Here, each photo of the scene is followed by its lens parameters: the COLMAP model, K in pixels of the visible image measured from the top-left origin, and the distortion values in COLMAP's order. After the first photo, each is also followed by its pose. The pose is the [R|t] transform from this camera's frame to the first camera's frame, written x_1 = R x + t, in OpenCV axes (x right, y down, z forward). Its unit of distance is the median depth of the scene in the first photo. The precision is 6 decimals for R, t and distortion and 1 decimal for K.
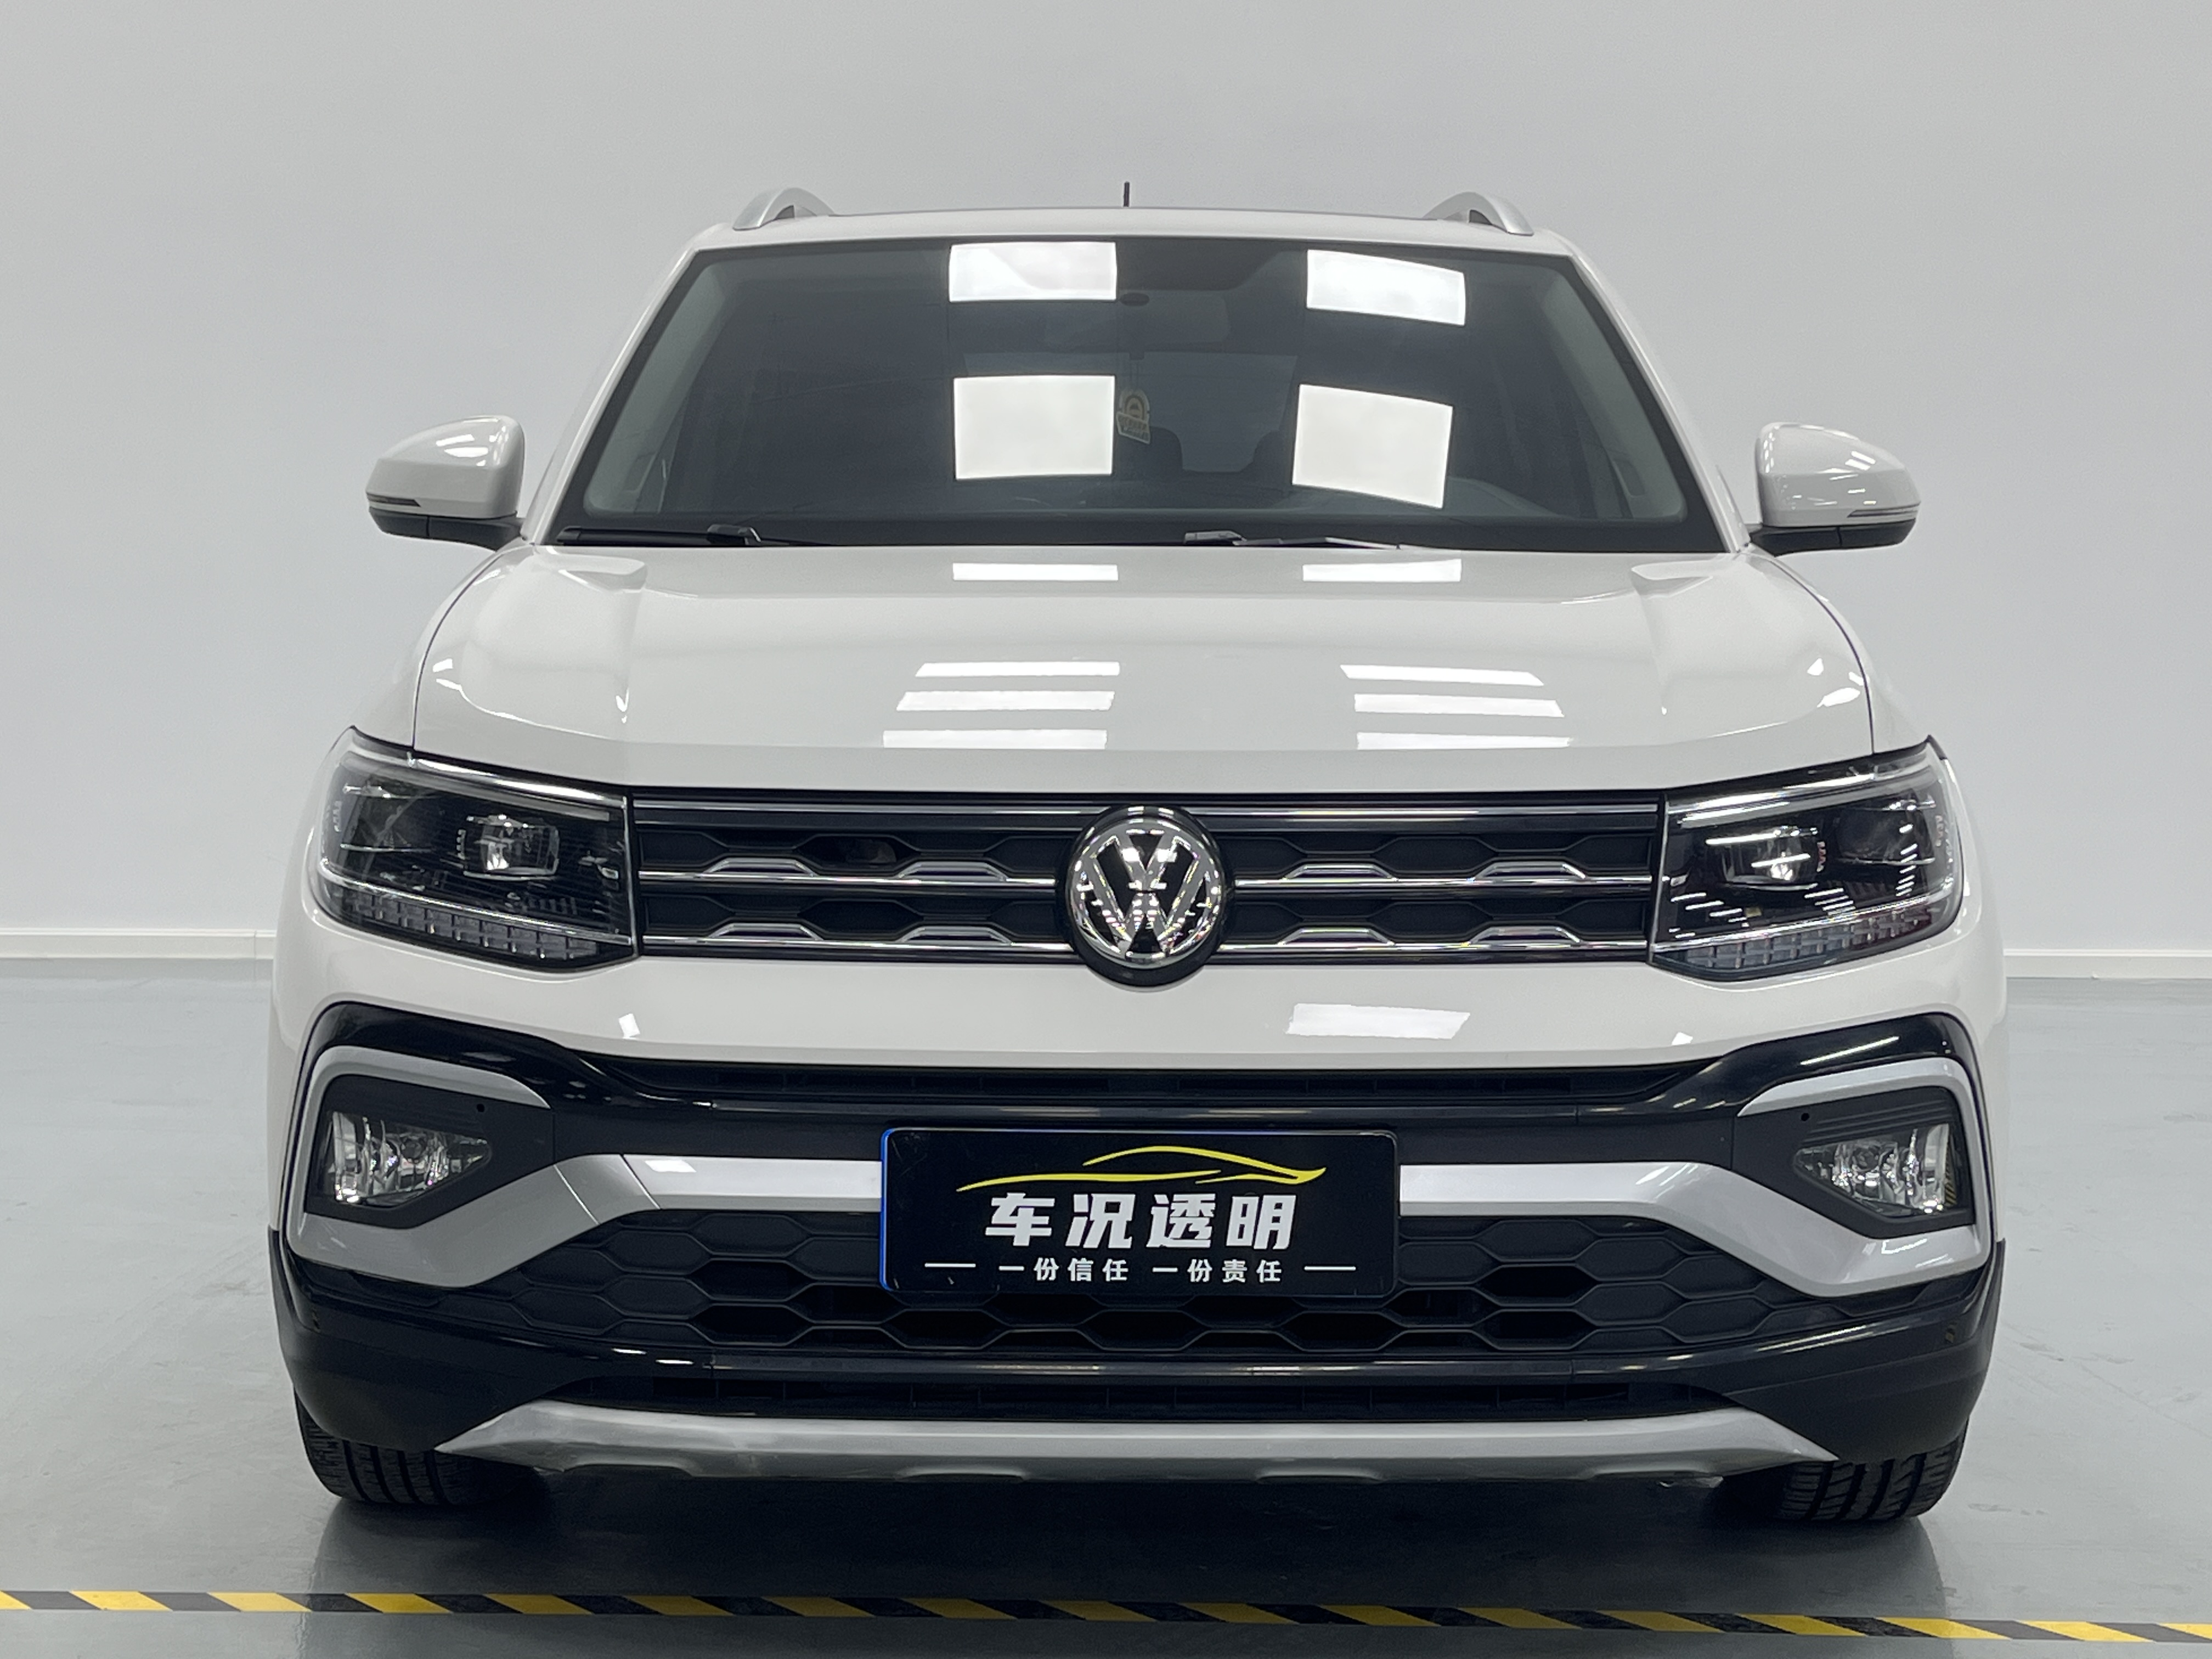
lens RADIAL K [[3382.9, 0, 1106.0], [0, 3382.9, 829.5], [0, 0, 1]] dist [0.168597, -0.069540]
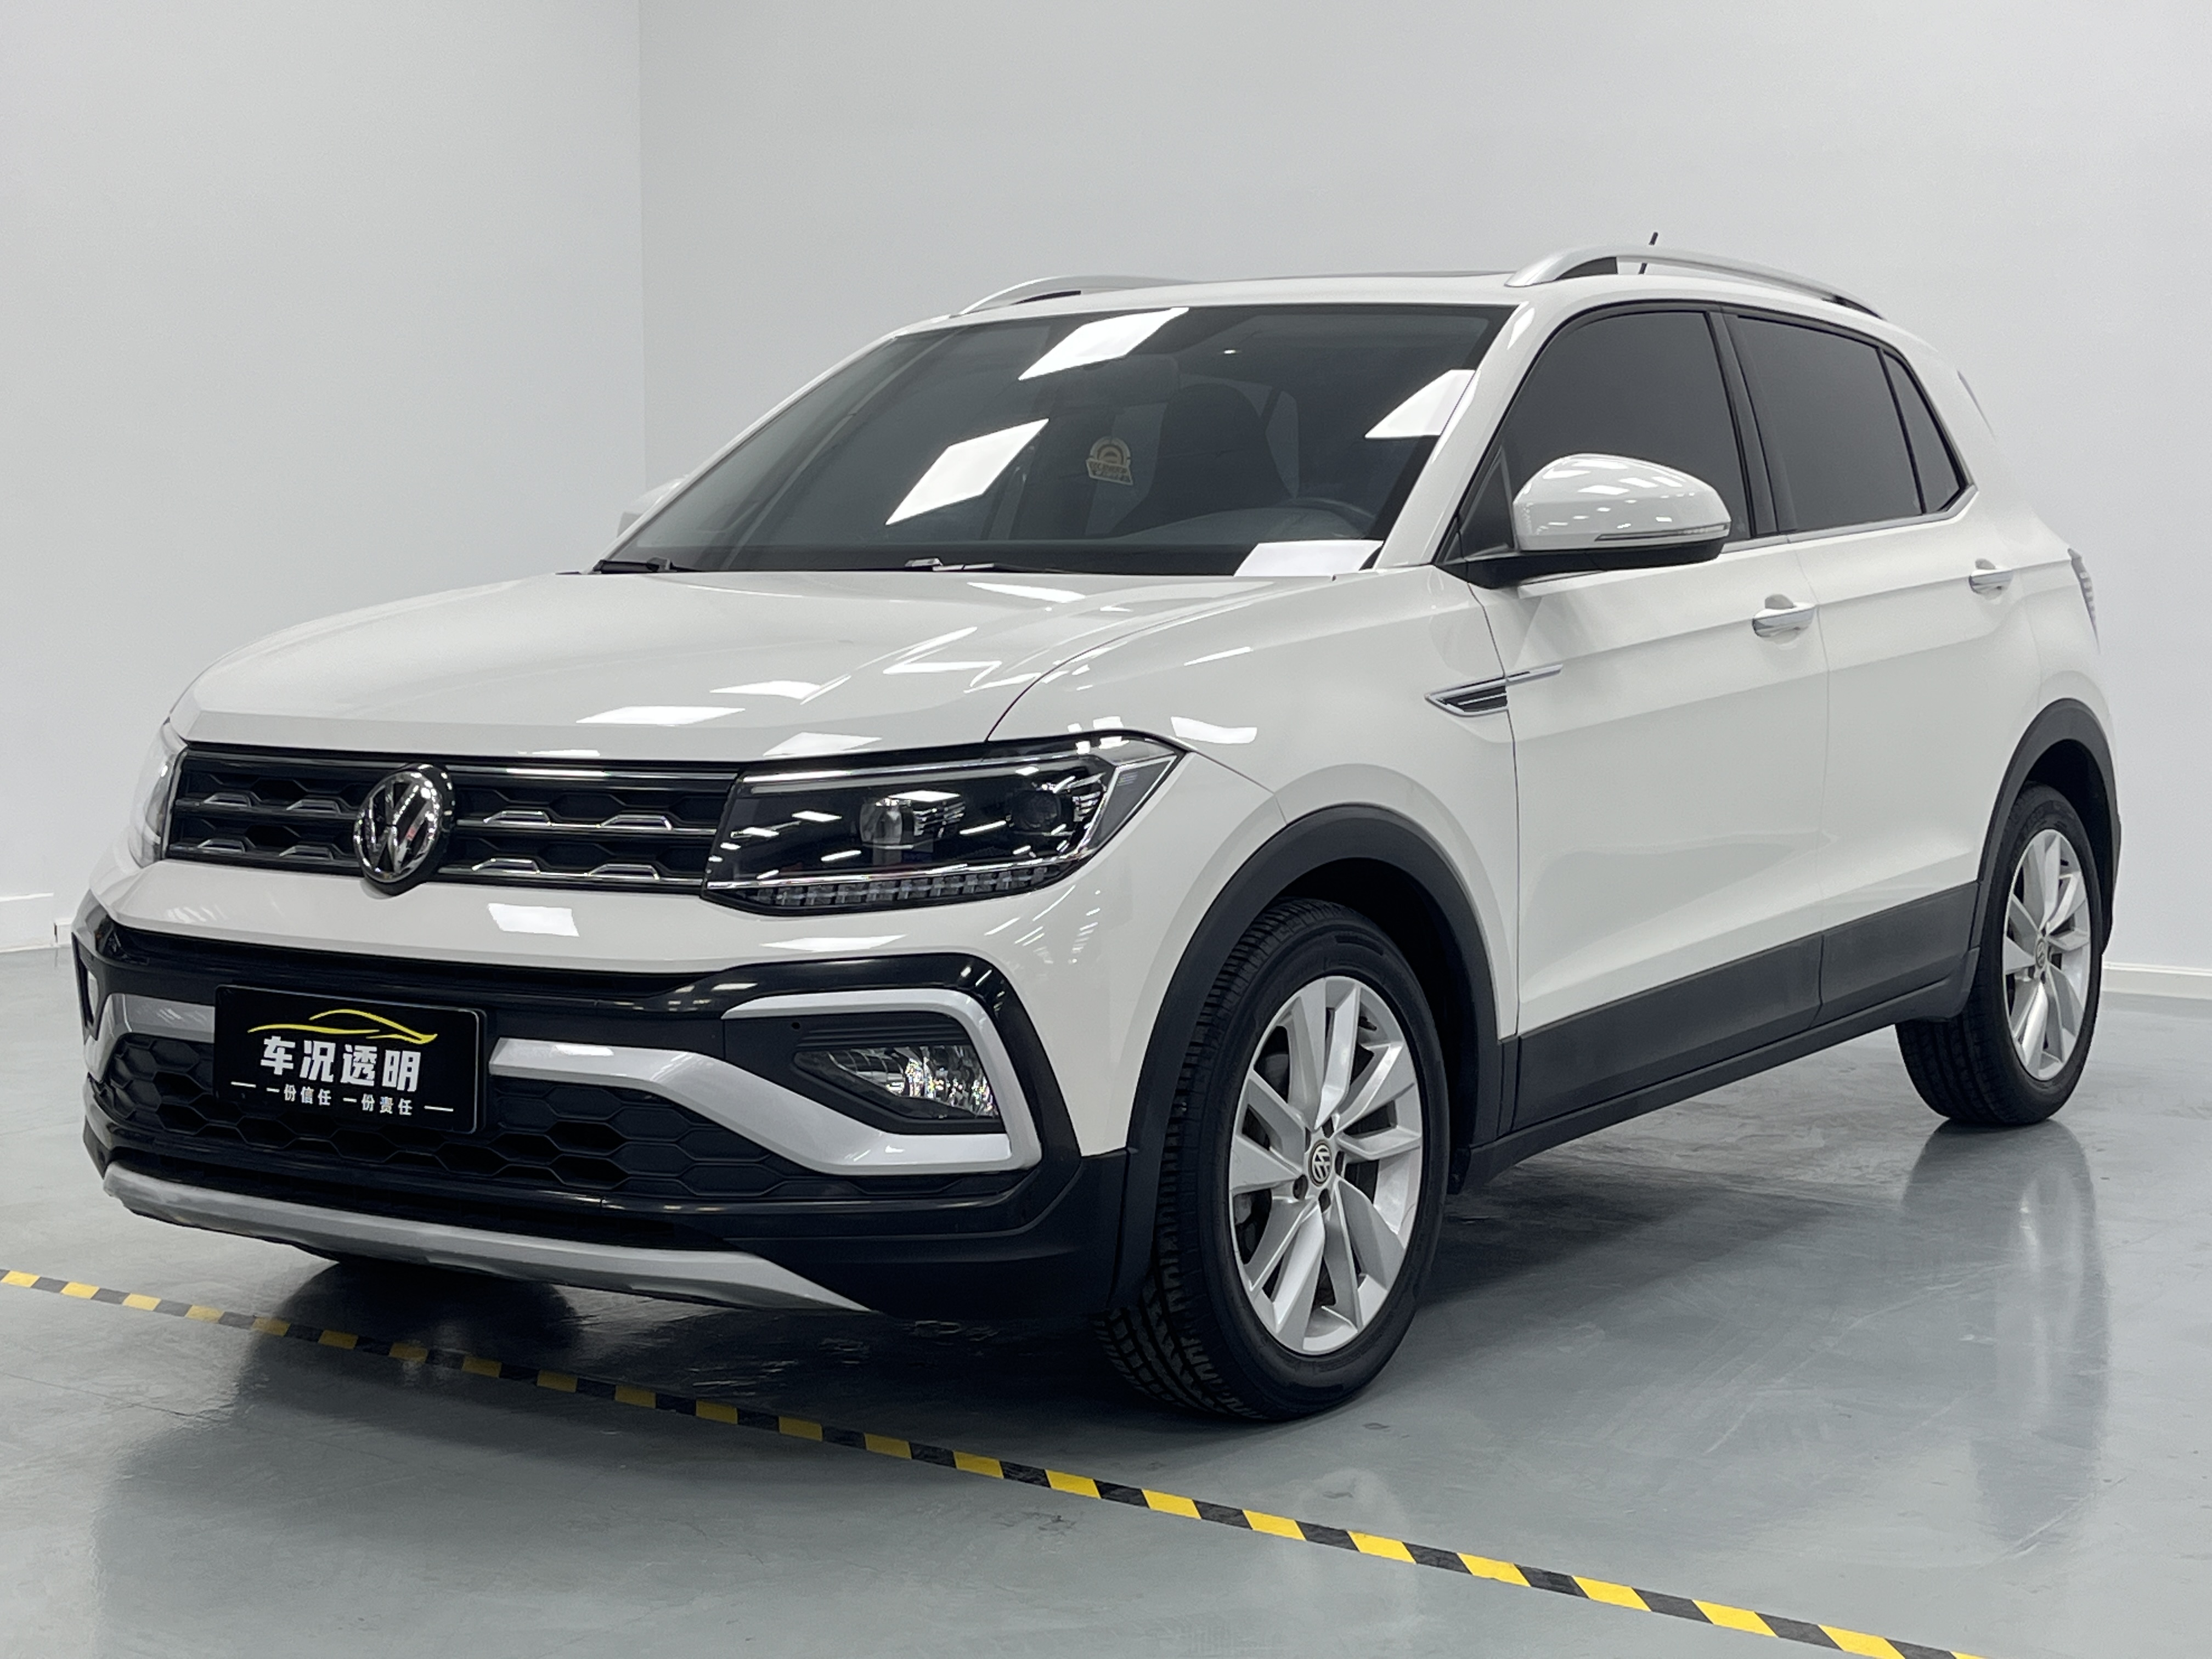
lens RADIAL K [[3382.9, 0, 1106.0], [0, 3382.9, 829.5], [0, 0, 1]] dist [0.168597, -0.069540]
pose [[0.816019, 0.036782, -0.576854, 1.054773], [-0.041834, 0.999114, 0.004527, 0.001989], [0.576510, 0.020438, 0.816835, 0.050475]]
